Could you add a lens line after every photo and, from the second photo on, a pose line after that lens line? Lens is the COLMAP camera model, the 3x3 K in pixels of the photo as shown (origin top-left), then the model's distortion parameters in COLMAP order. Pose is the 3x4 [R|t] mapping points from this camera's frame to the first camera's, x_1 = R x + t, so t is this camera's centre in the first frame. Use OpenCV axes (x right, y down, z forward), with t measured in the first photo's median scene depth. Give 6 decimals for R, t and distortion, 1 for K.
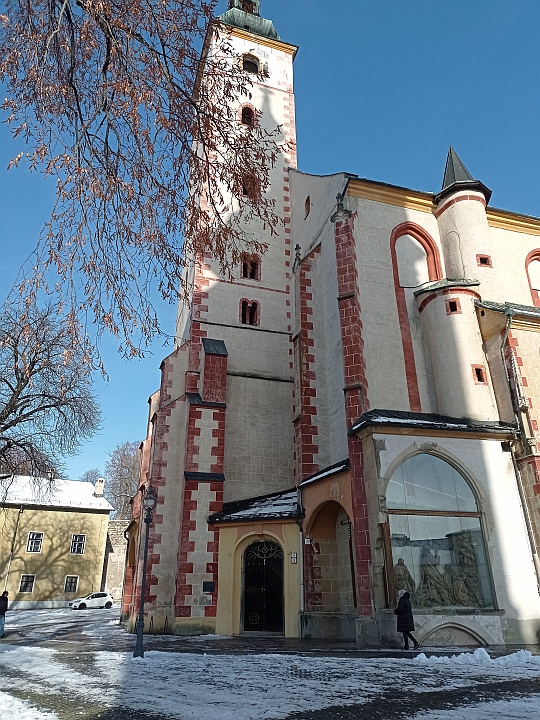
lens RADIAL K [[513.9, 0, 271.9], [0, 513.9, 374.2], [0, 0, 1]] dist [0.038399, -0.004824]
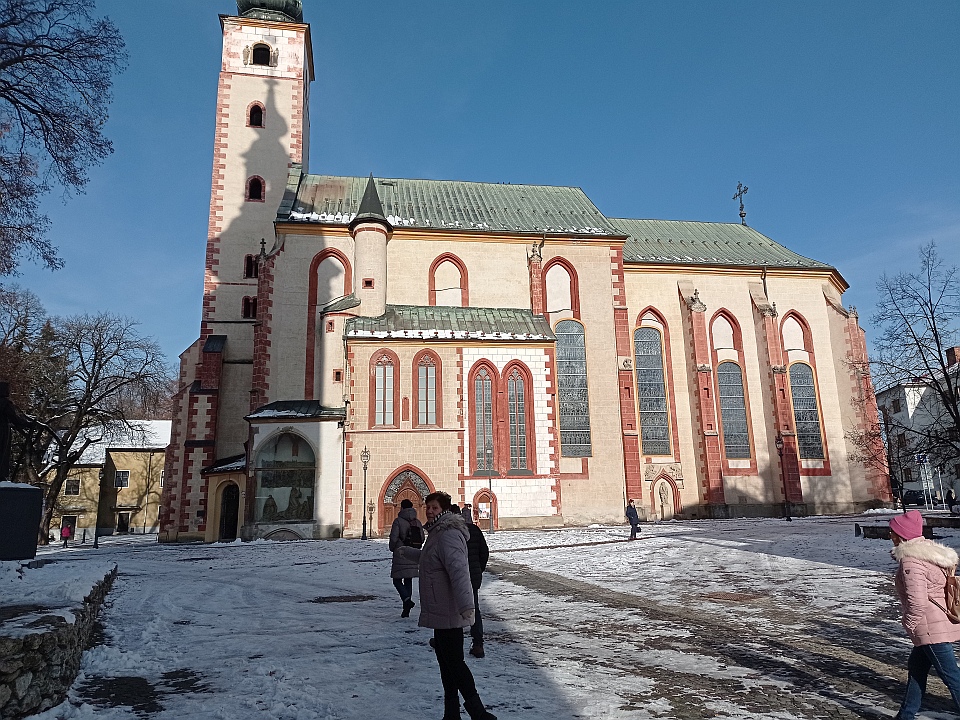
lens RADIAL K [[685.2, 0, 480.0], [0, 685.2, 360.0], [0, 0, 1]] dist [0.038399, -0.004824]
pose [[0.990249, -0.058022, -0.126647, 0.958888], [0.079932, 0.981240, 0.175437, -0.326518], [0.114092, -0.183850, 0.976311, -0.813695]]
